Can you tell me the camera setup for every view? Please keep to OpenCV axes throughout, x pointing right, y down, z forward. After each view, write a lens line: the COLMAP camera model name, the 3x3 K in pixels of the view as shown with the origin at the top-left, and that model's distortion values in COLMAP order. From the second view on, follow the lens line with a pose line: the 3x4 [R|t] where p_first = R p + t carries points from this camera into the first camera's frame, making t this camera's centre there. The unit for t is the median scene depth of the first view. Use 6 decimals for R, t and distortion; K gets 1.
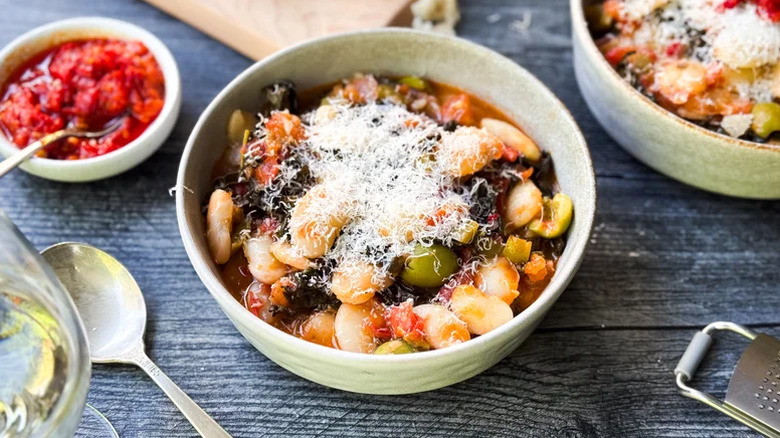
lens RADIAL K [[984.9, 0, 390.0], [0, 984.9, 219.0], [0, 0, 1]] dist [0.152912, -0.022419]
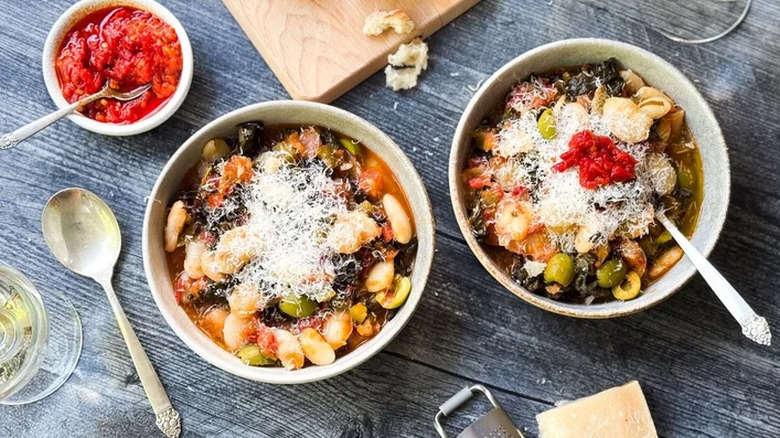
lens RADIAL K [[984.9, 0, 390.0], [0, 984.9, 219.0], [0, 0, 1]] dist [0.152912, -0.022419]
pose [[0.942343, 0.333096, -0.032188, 0.168799], [-0.296836, 0.876407, 0.379210, -0.643332], [0.154523, -0.347791, 0.924751, -0.295059]]
